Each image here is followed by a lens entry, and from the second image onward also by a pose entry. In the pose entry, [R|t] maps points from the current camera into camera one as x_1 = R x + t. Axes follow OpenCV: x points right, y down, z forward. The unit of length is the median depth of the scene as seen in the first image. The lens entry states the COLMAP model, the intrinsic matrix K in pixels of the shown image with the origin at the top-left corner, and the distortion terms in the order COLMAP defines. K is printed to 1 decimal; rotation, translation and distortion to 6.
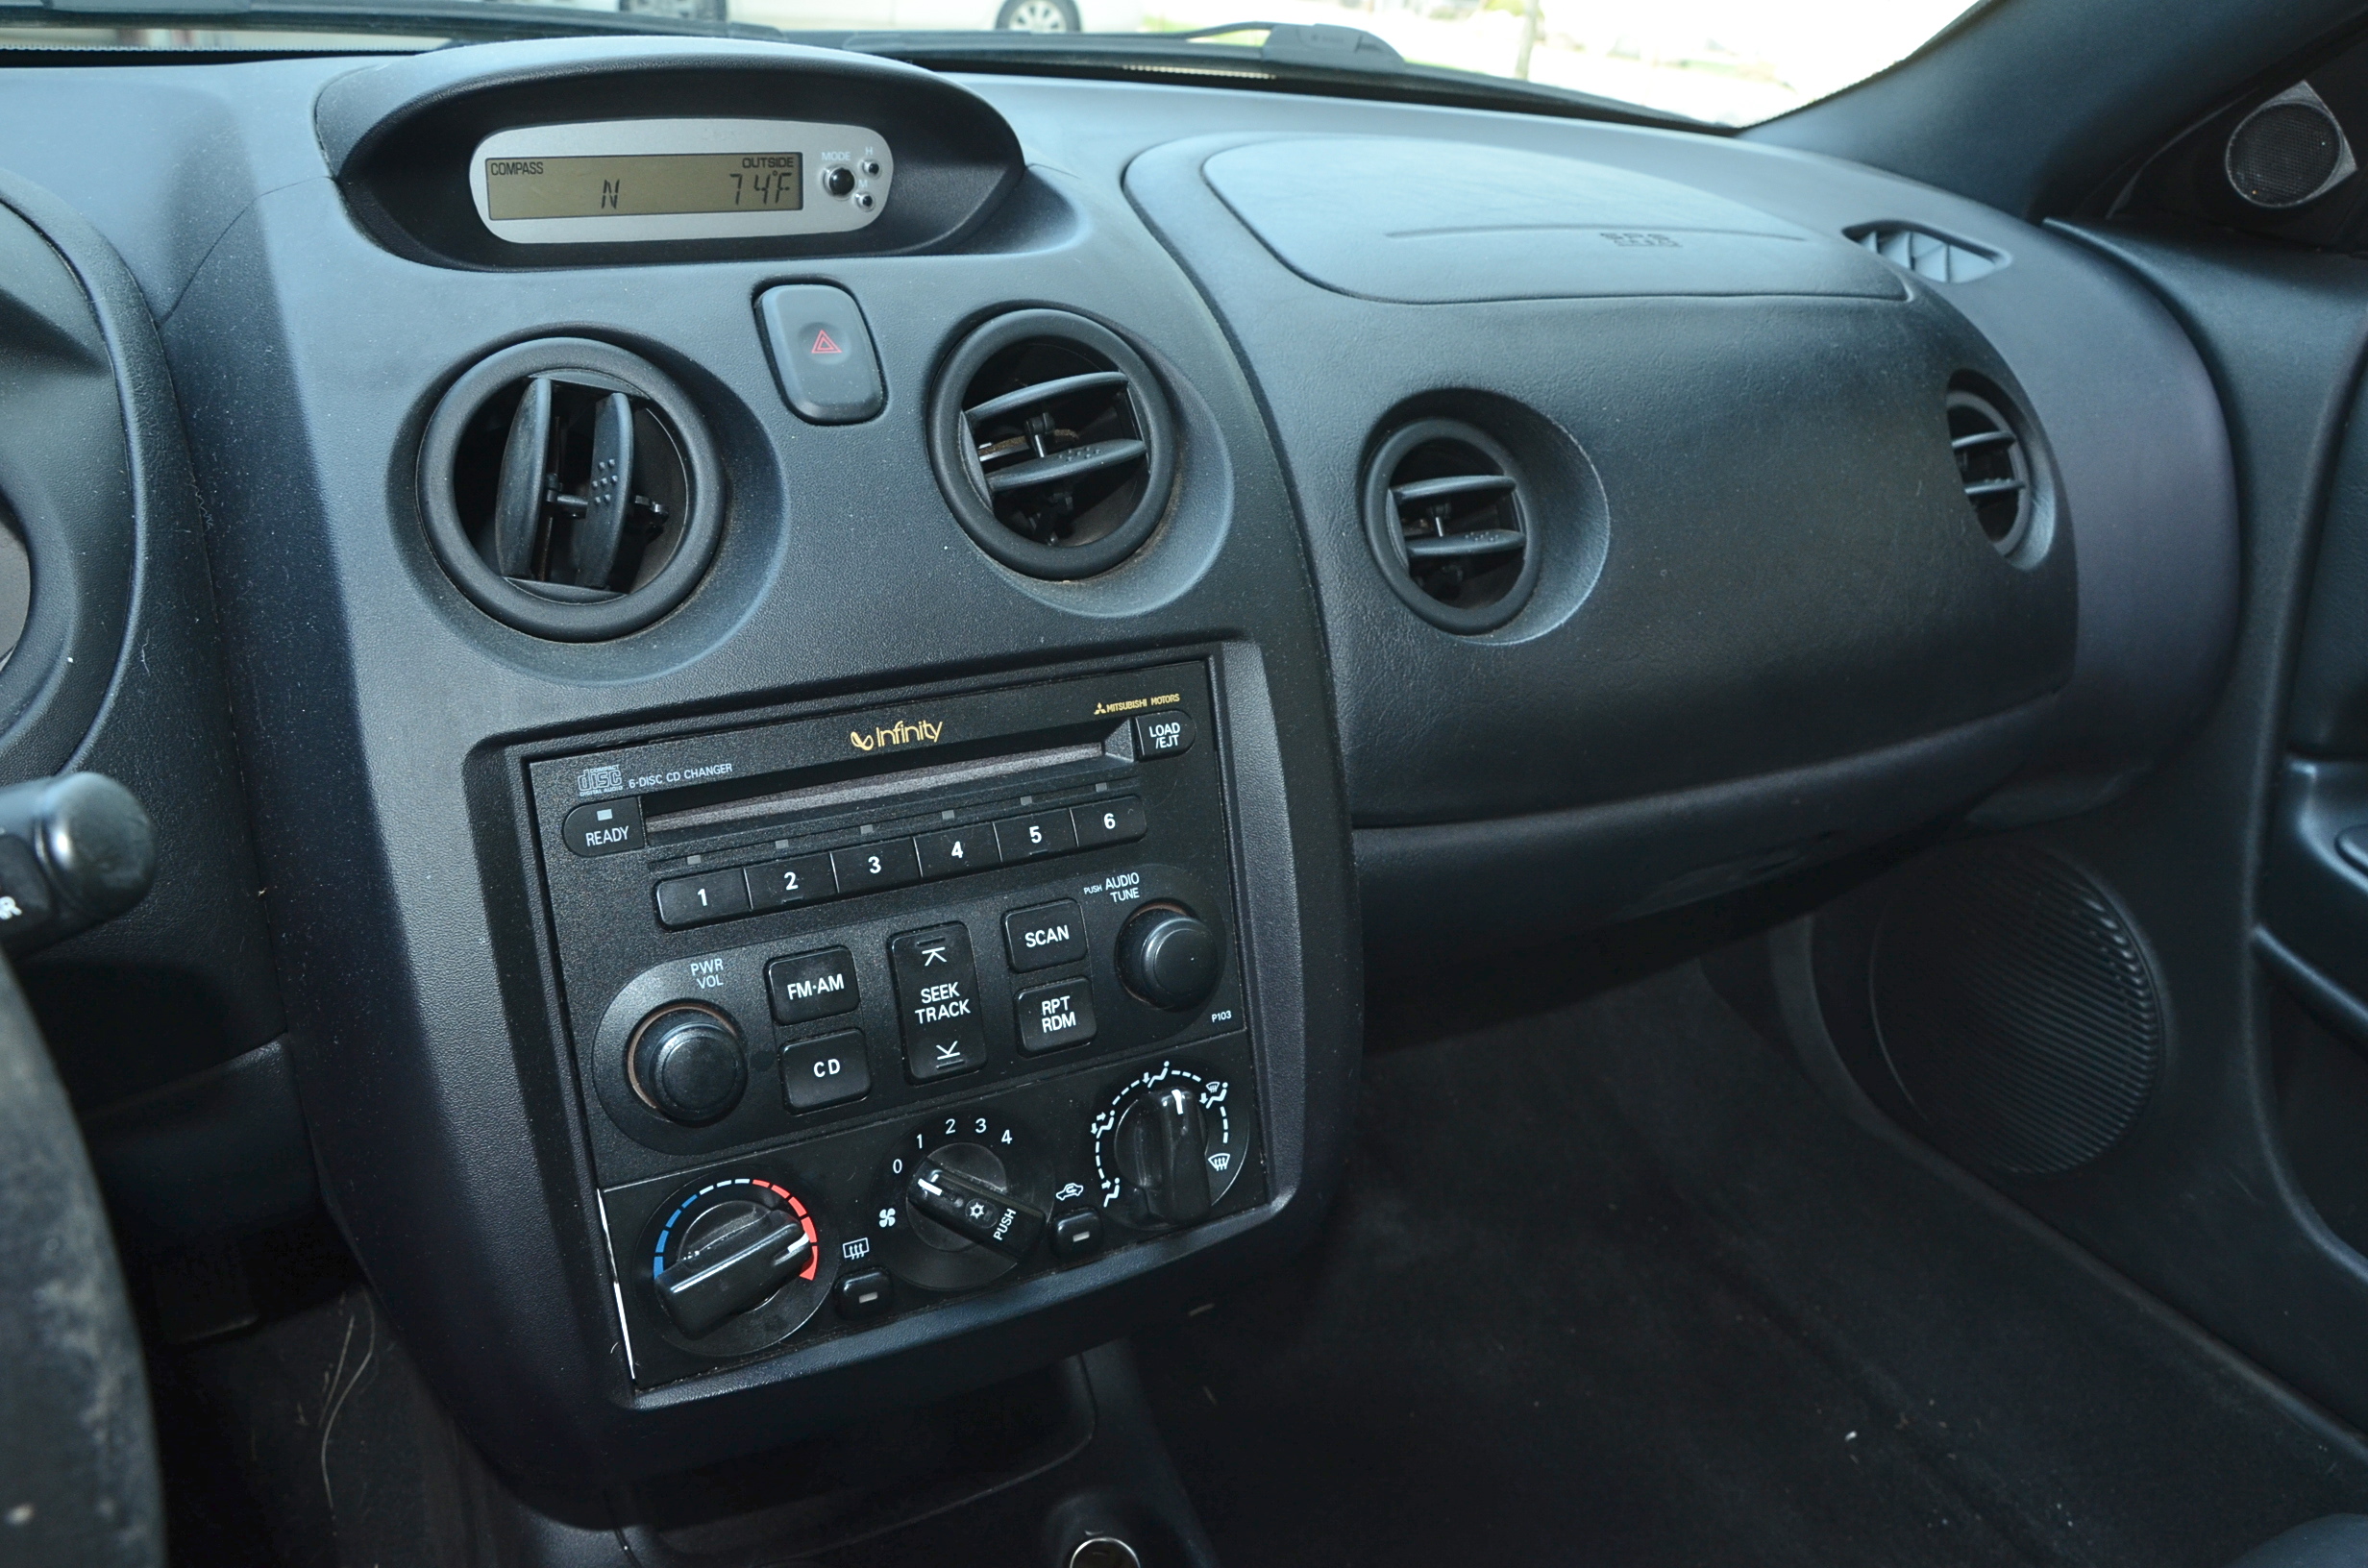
lens RADIAL K [[1773.1, 0, 1168.1], [0, 1773.1, 787.8], [0, 0, 1]] dist [-0.165966, 0.087819]
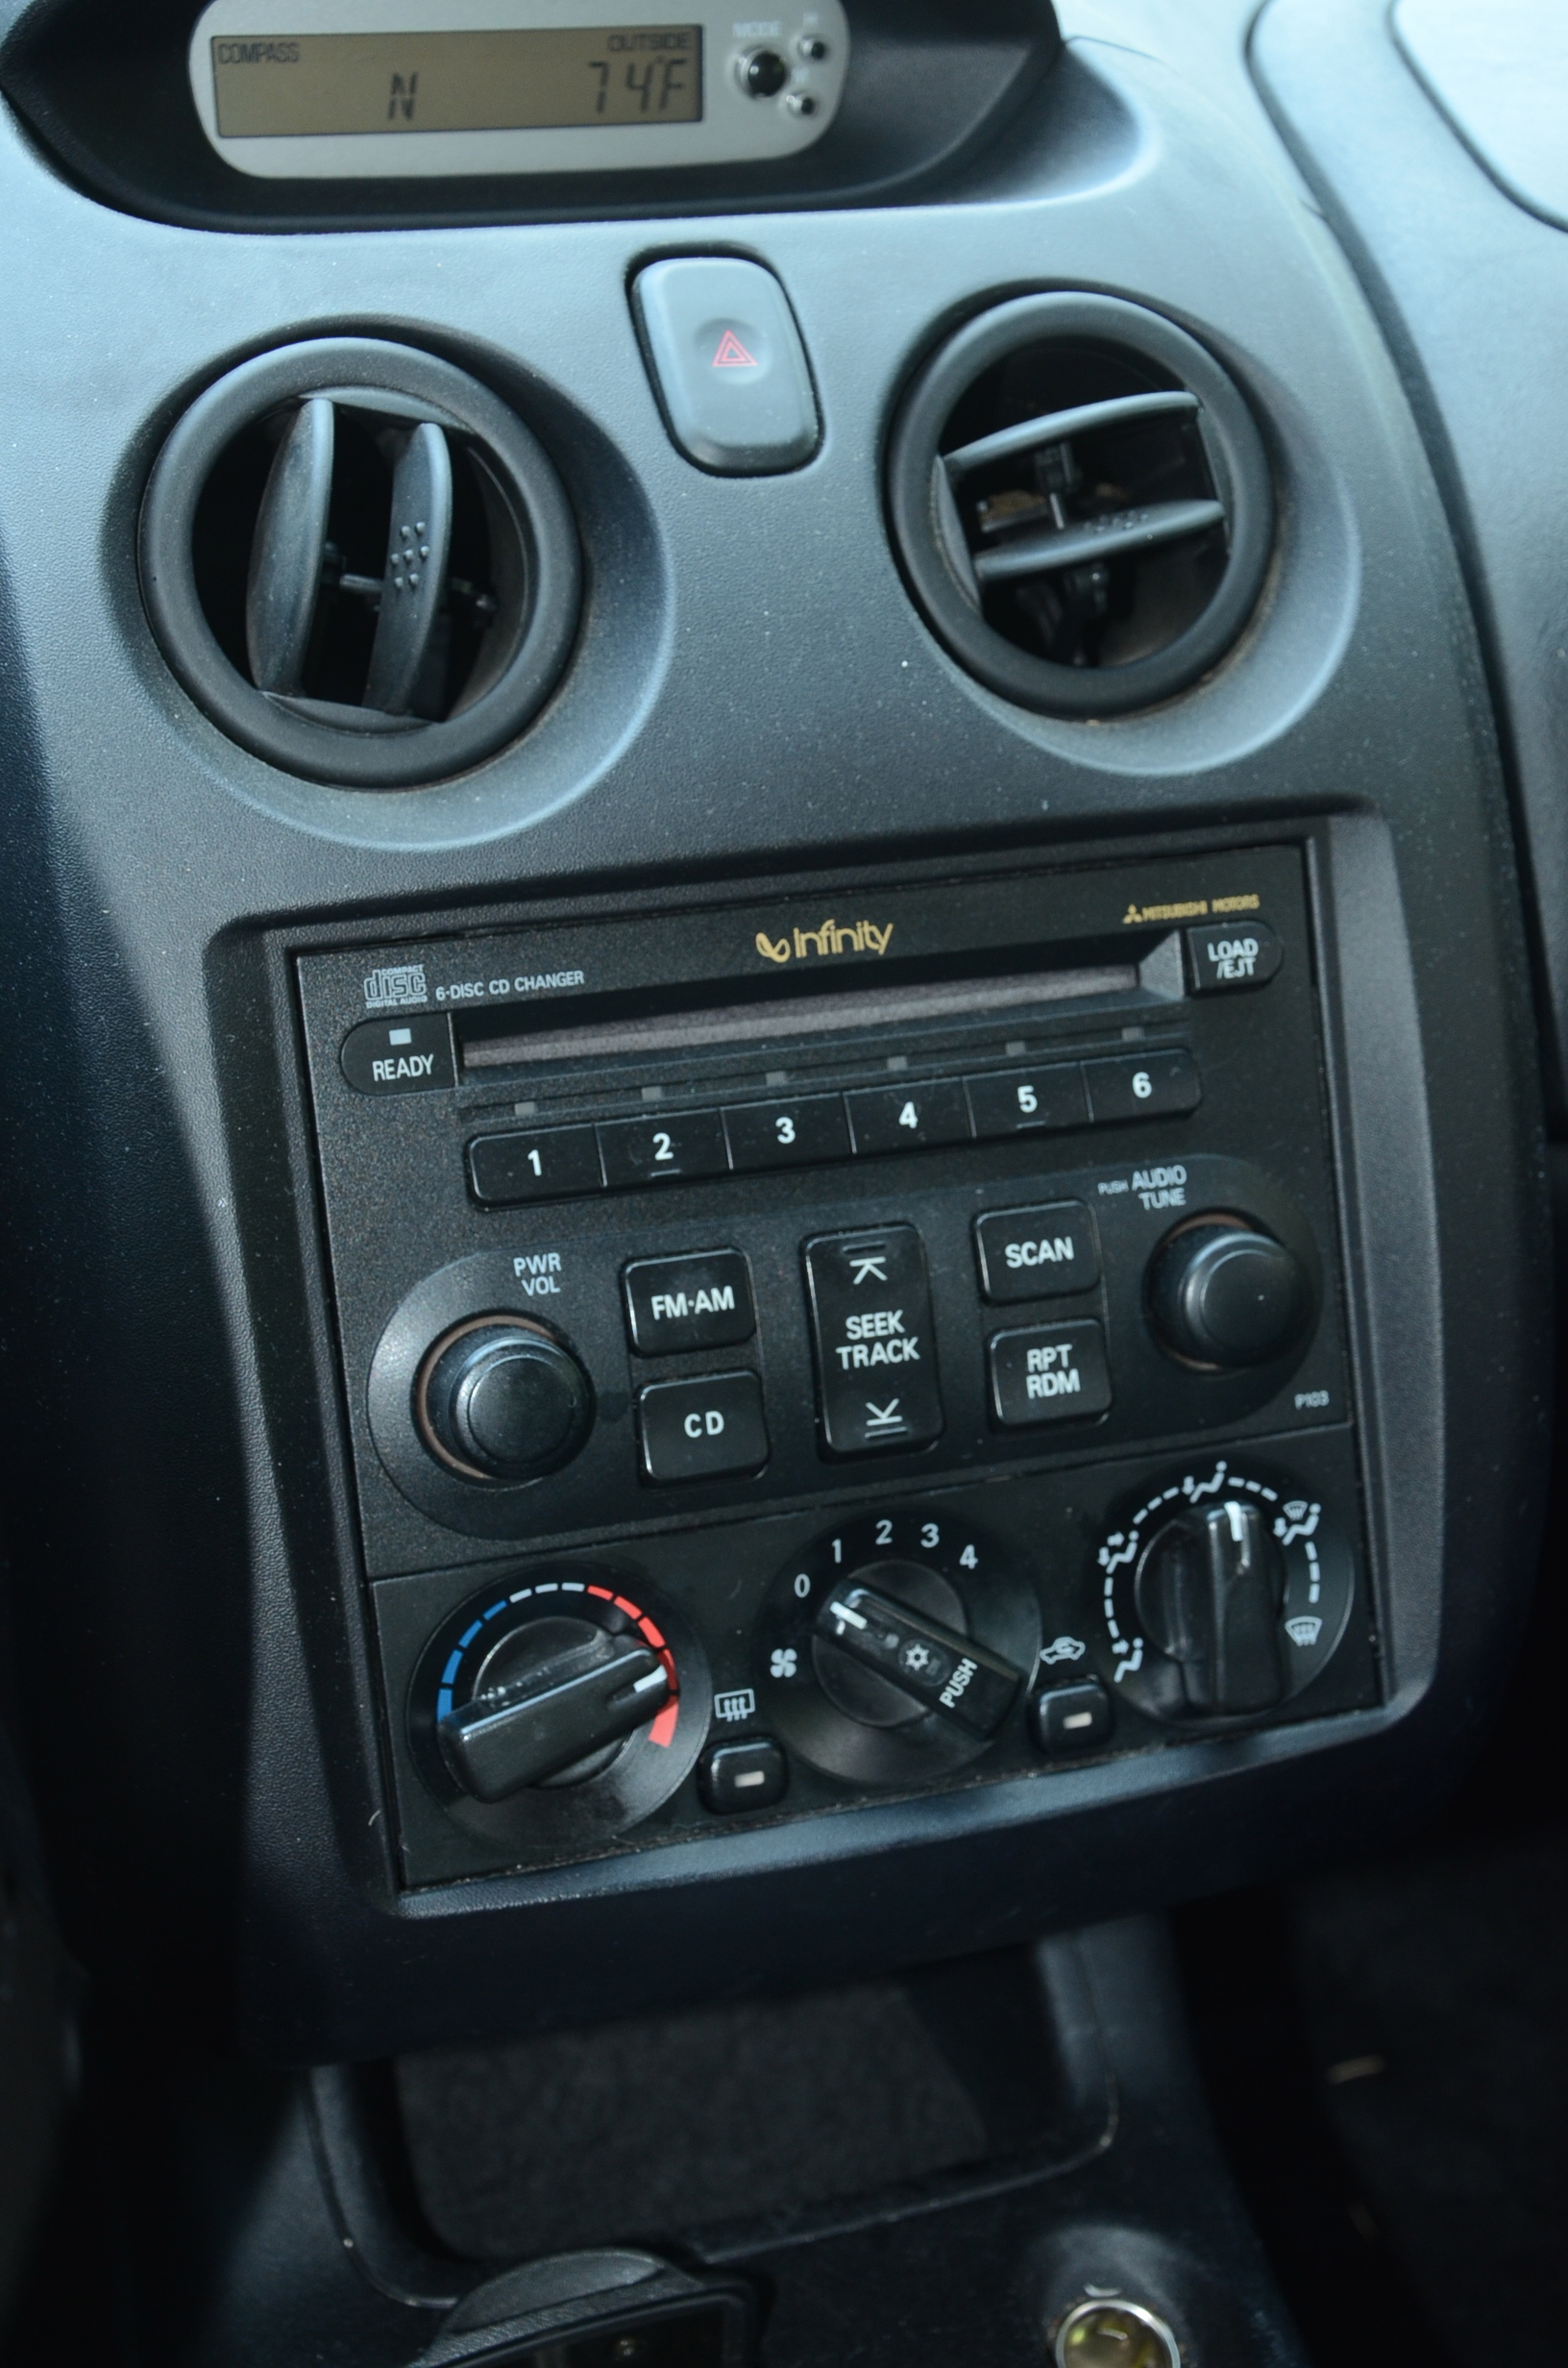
lens RADIAL K [[3574.5, 0, 782.7], [0, 3574.5, 1209.8], [0, 0, 1]] dist [0.129775, 0.000000]
pose [[0.983736, 0.032265, -0.176700, 0.072889], [-0.032619, 0.999467, 0.000905, 0.068739], [0.176636, 0.004874, 0.984264, -0.336562]]
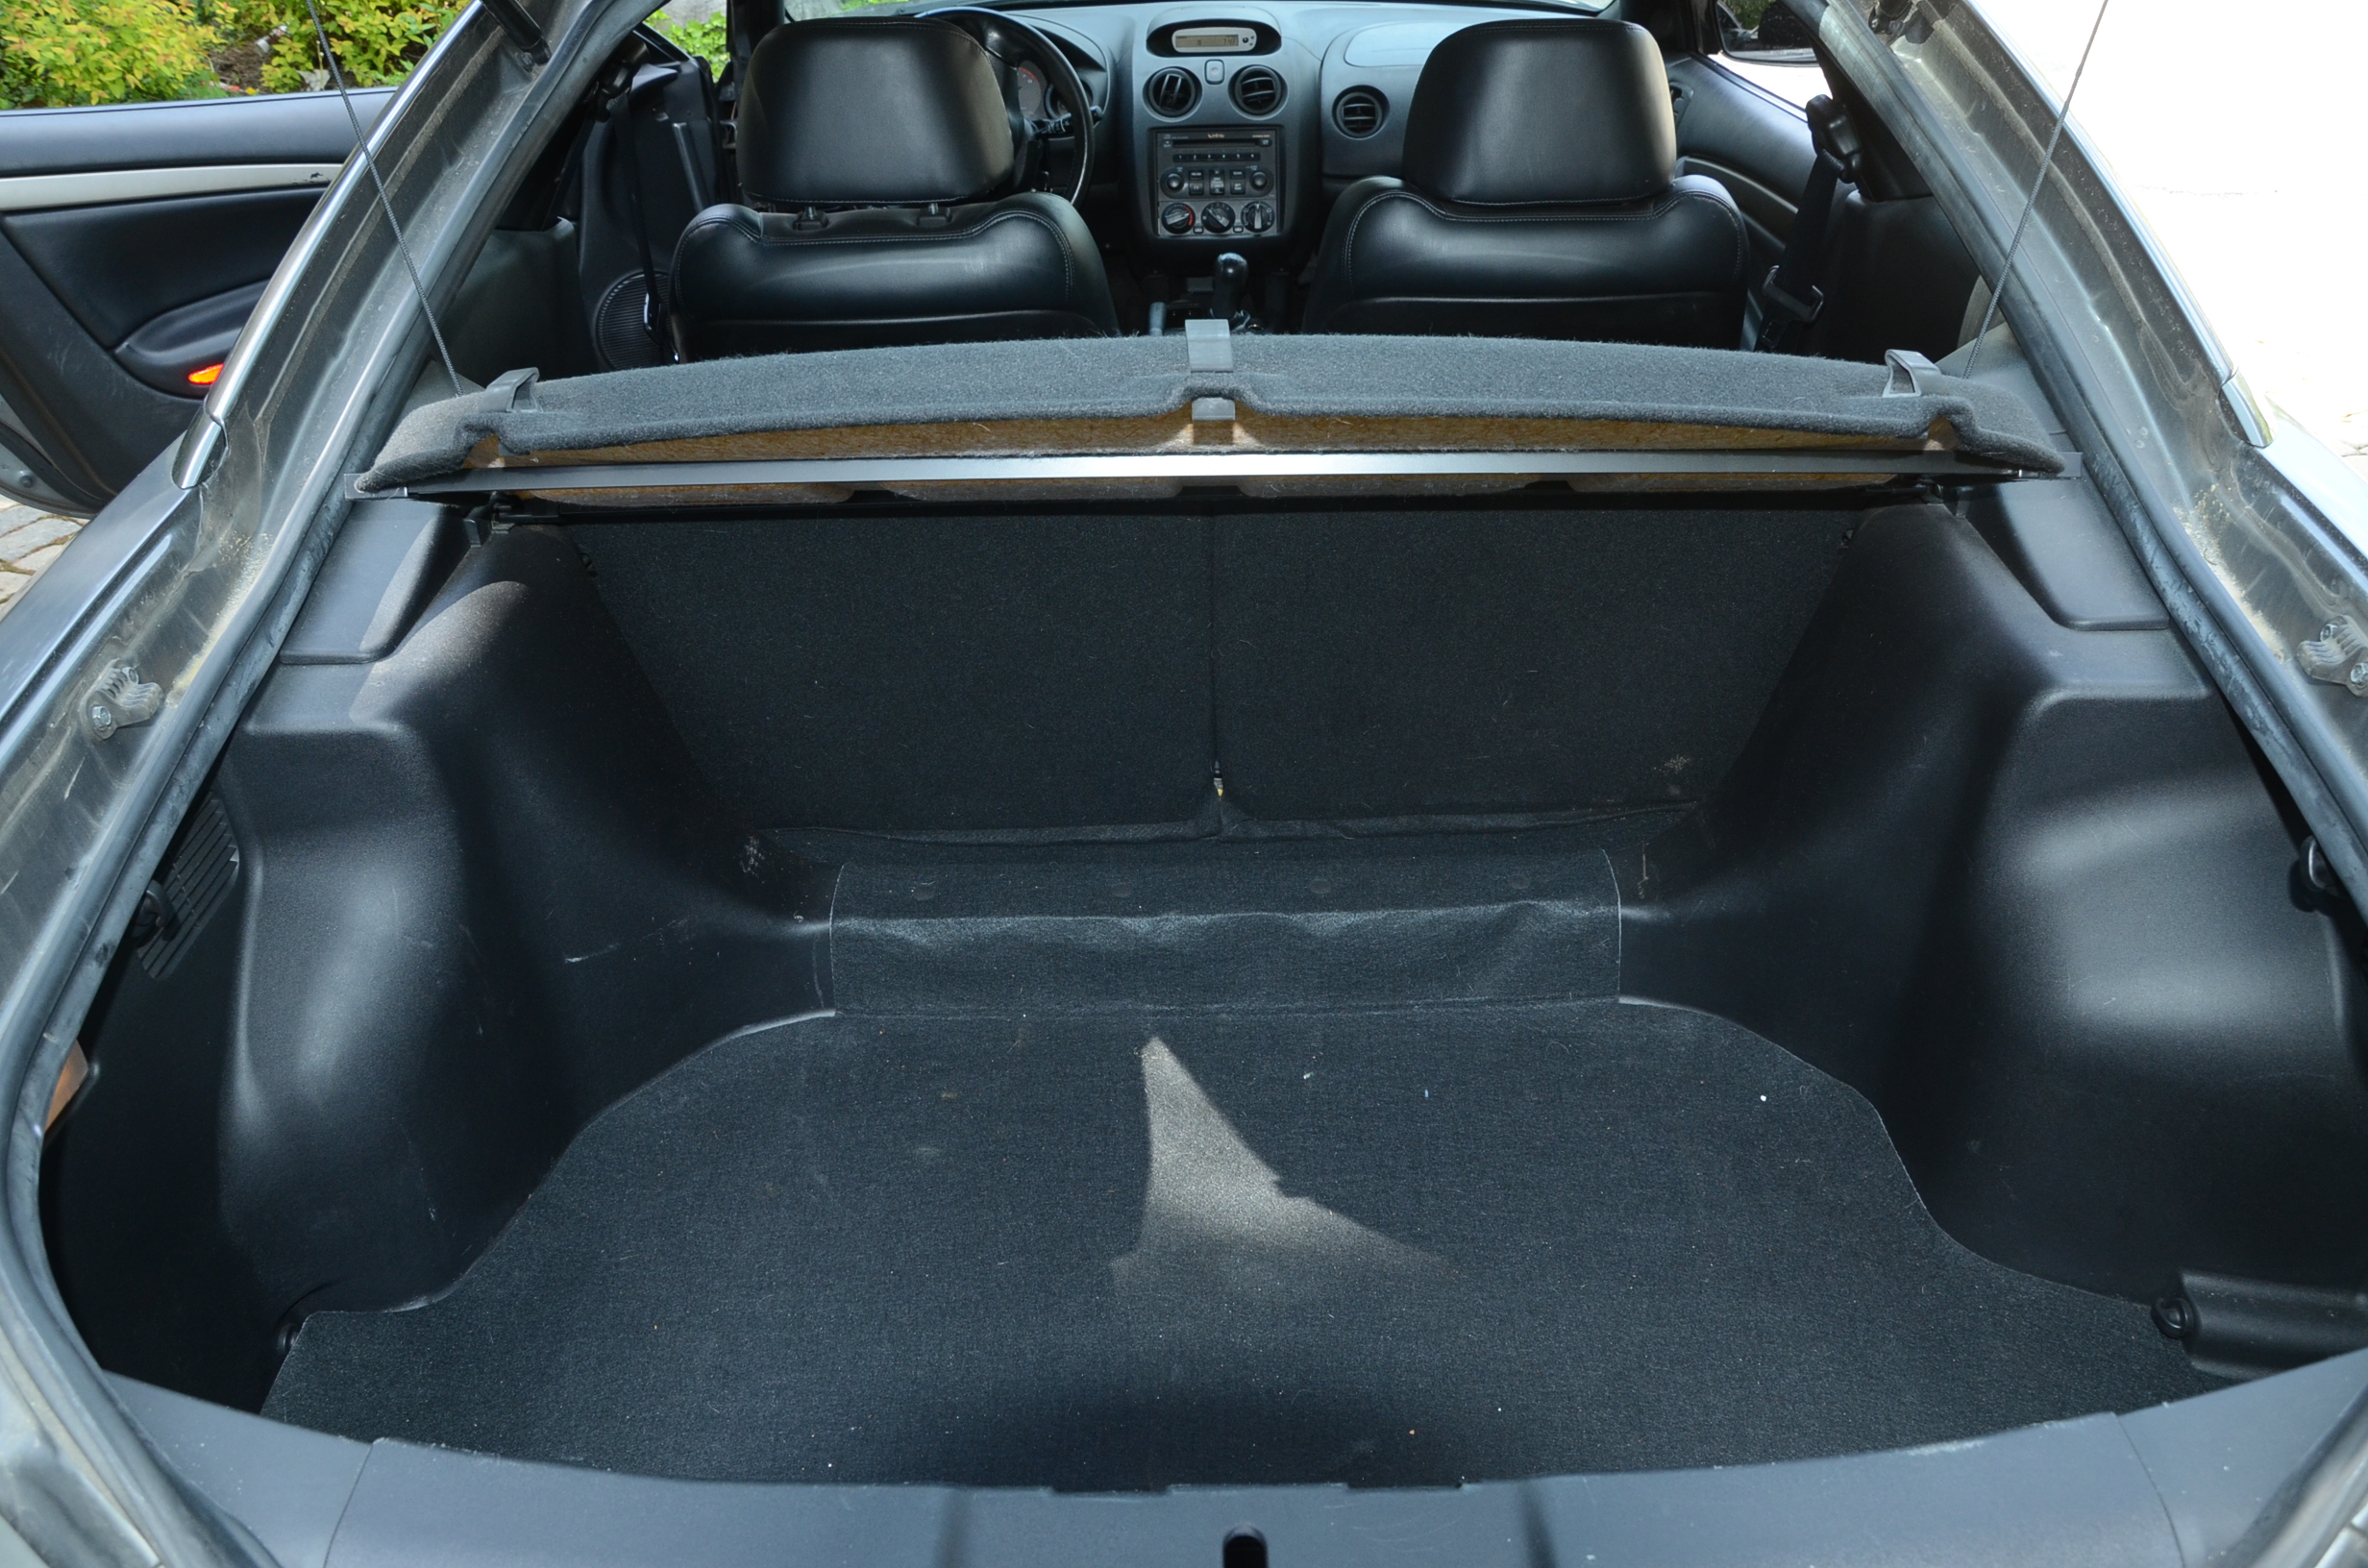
lens RADIAL K [[1773.1, 0, 1187.1], [0, 1773.1, 785.6], [0, 0, 1]] dist [-0.165966, 0.087819]
pose [[0.868237, 0.187881, -0.459200, 2.773312], [-0.137181, 0.980353, 0.141734, 1.263615], [0.476807, -0.060065, 0.876953, -4.191734]]
